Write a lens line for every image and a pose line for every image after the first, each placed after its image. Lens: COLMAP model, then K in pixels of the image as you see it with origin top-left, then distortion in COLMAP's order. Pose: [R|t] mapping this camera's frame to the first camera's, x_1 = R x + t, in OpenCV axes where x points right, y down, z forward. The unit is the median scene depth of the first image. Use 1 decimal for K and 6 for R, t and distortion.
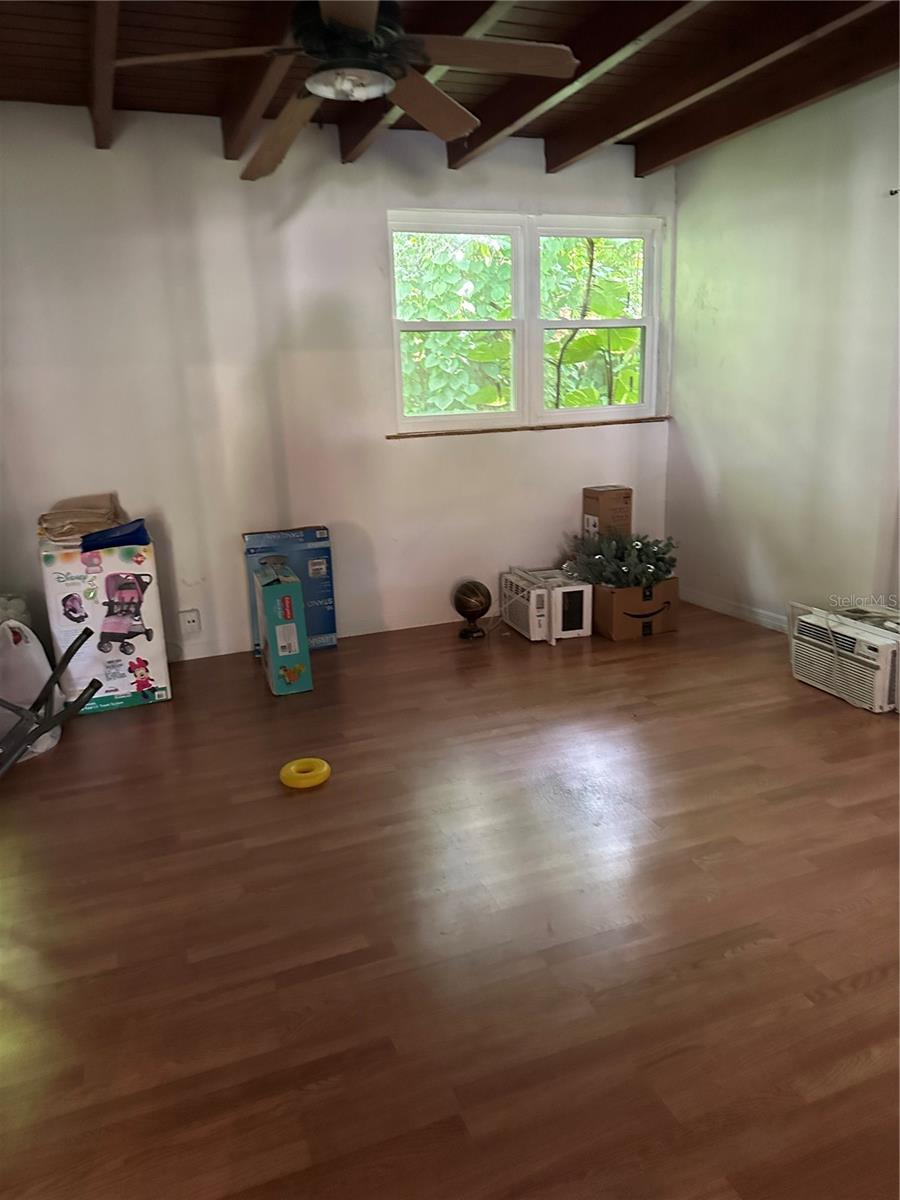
lens RADIAL K [[846.9, 0, 453.4], [0, 846.9, 601.4], [0, 0, 1]] dist [-0.006788, -0.001897]
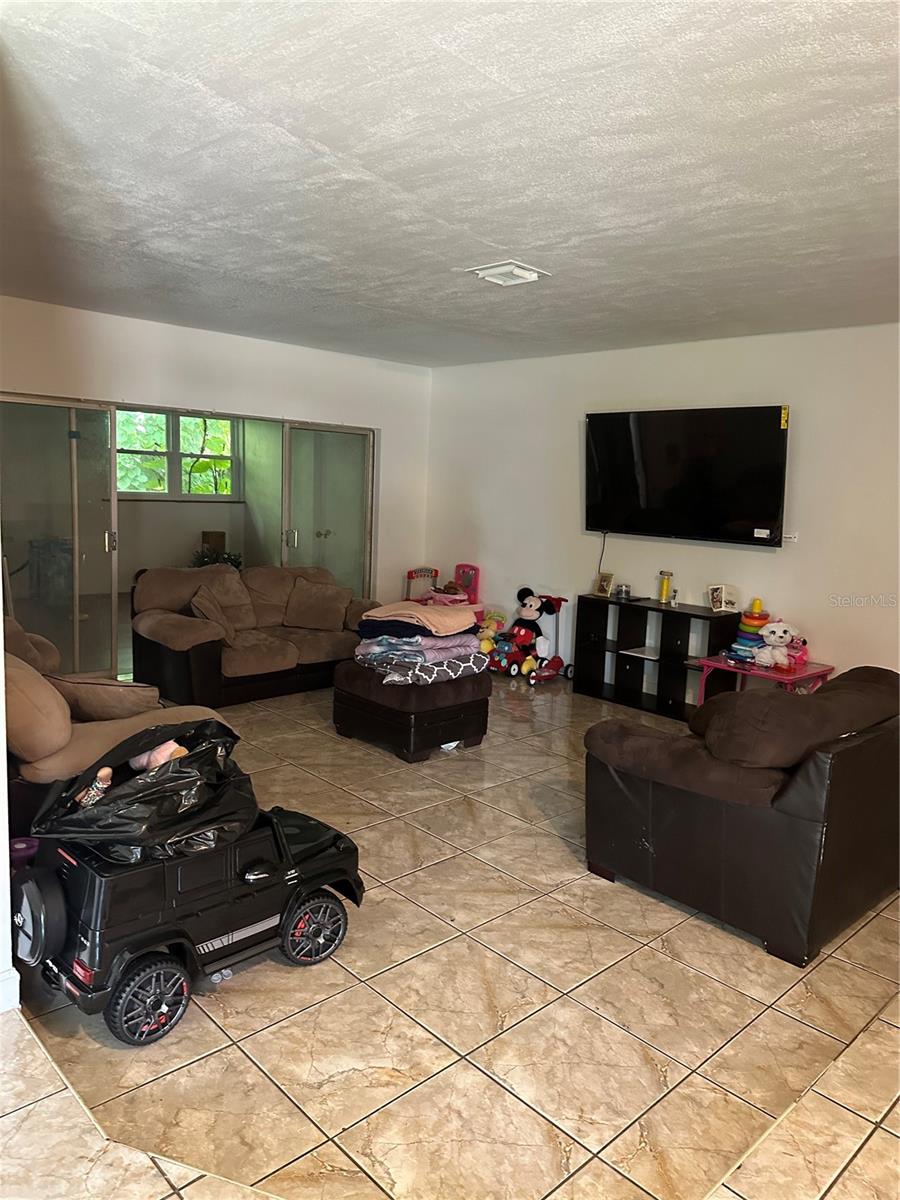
lens RADIAL K [[846.9, 0, 451.5], [0, 846.9, 596.9], [0, 0, 1]] dist [-0.006788, -0.001897]
pose [[0.876537, 0.013029, 0.481159, -0.328106], [0.030479, 0.996125, -0.082497, 0.233128], [-0.480369, 0.086977, 0.872743, -1.178588]]
